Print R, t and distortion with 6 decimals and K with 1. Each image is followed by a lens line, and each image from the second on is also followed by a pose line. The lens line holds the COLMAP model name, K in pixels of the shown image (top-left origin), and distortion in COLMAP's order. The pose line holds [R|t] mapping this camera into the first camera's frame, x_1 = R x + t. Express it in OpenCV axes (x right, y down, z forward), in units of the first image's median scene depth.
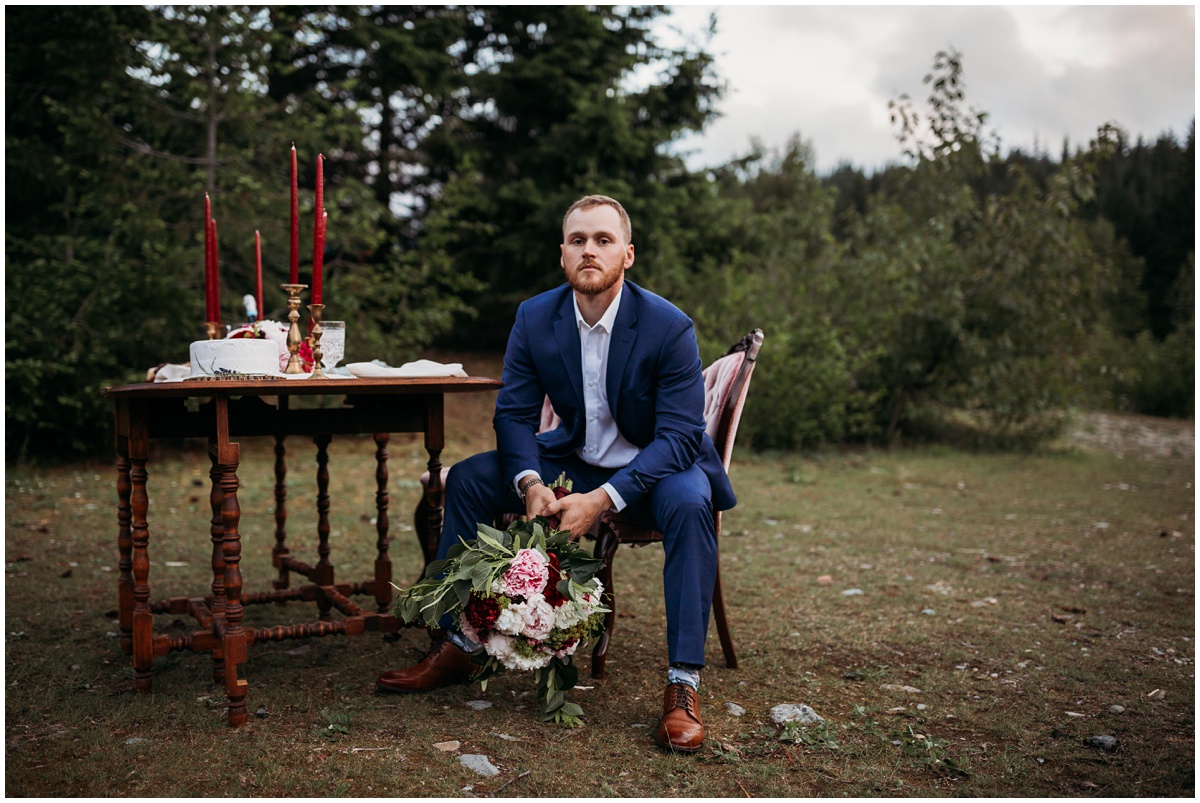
lens RADIAL K [[1396.0, 0, 600.4], [0, 1396.0, 398.3], [0, 0, 1]] dist [0.050087, 0.000000]
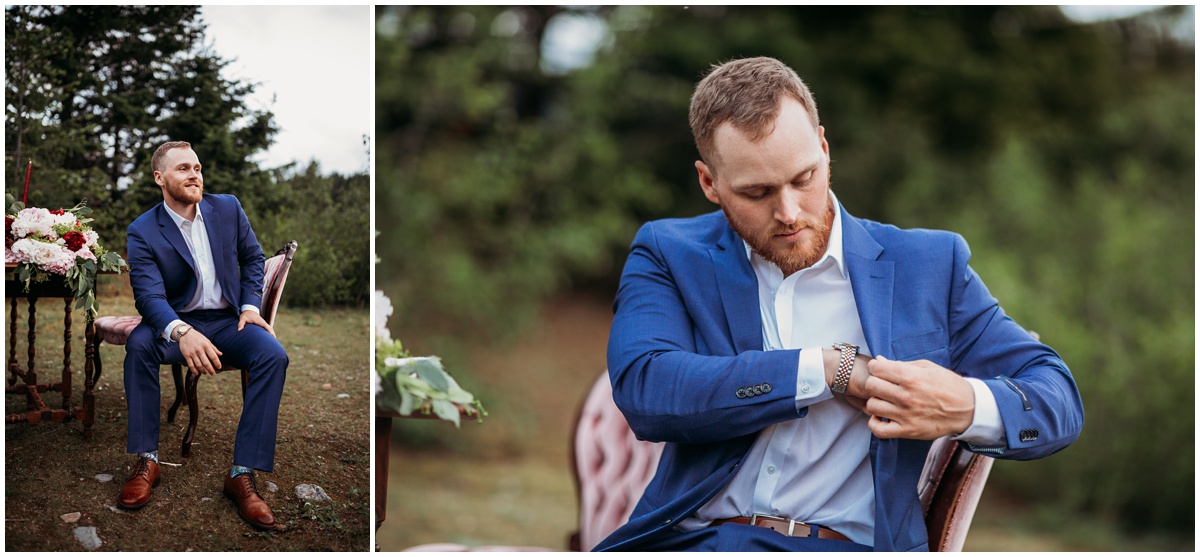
lens RADIAL K [[1556.4, 0, 598.7], [0, 1556.4, 274.4], [0, 0, 1]] dist [-0.071387, 0.000000]
pose [[0.954016, 0.032028, 0.298040, -0.127024], [-0.027931, 0.999448, -0.017995, 0.018124], [-0.298452, 0.008843, 0.954384, -1.226602]]
